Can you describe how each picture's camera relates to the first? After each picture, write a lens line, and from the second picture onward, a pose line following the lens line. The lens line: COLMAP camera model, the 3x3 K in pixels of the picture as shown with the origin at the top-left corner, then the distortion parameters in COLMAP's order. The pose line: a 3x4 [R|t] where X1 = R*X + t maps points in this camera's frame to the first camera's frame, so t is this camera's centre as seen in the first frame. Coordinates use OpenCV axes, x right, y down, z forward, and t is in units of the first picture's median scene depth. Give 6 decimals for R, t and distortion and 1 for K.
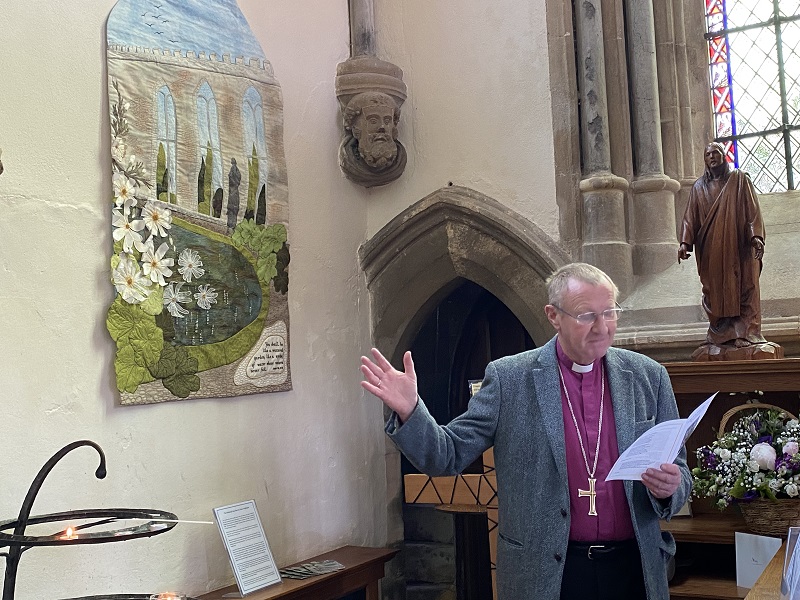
lens RADIAL K [[928.9, 0, 402.7], [0, 928.9, 297.8], [0, 0, 1]] dist [0.086931, 0.000000]
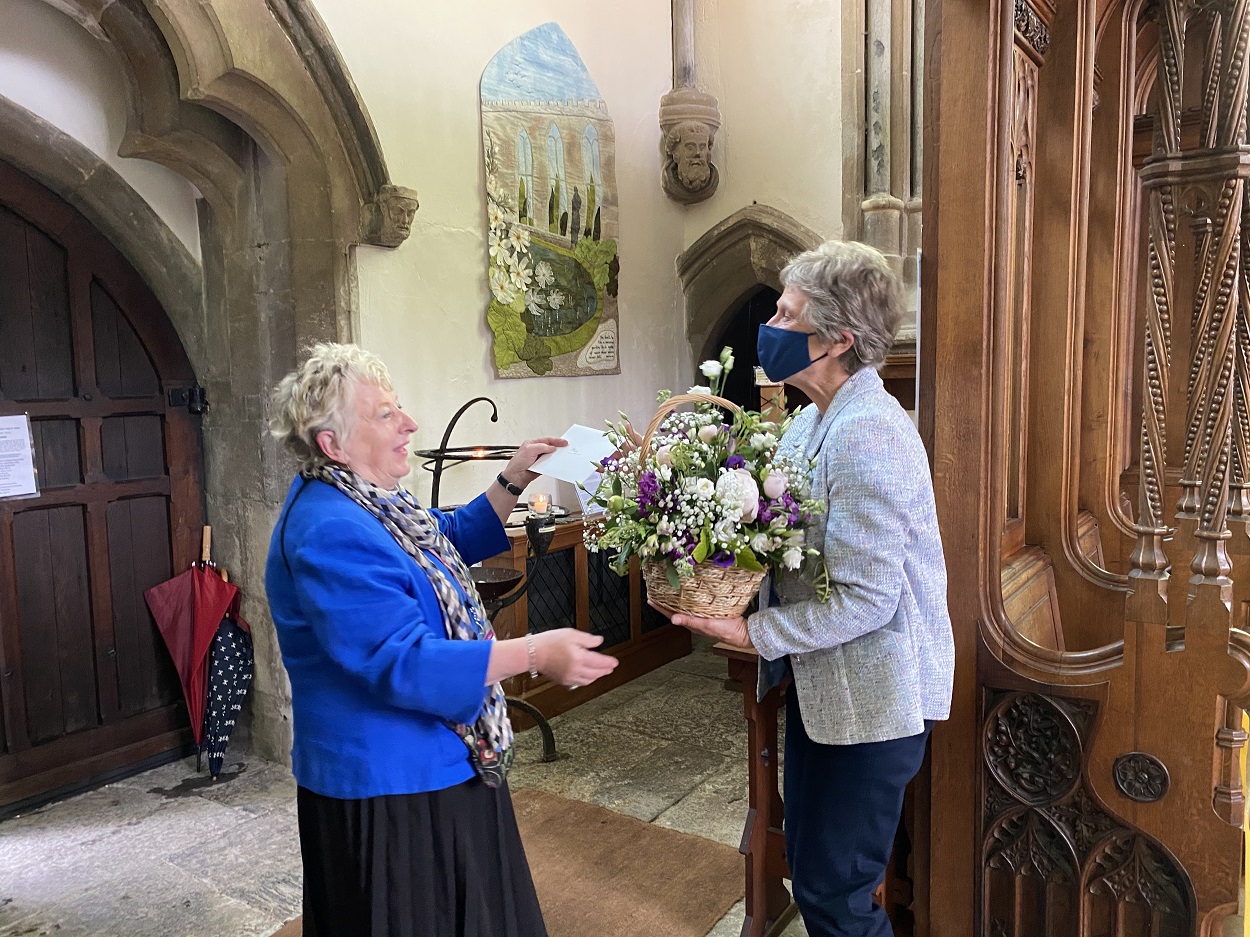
lens RADIAL K [[933.7, 0, 629.1], [0, 933.7, 477.9], [0, 0, 1]] dist [0.008017, -0.012012]
pose [[0.993906, 0.027701, -0.106691, 0.034380], [-0.007210, 0.982173, 0.187842, -0.001319], [0.109992, -0.185928, 0.976388, -0.285610]]
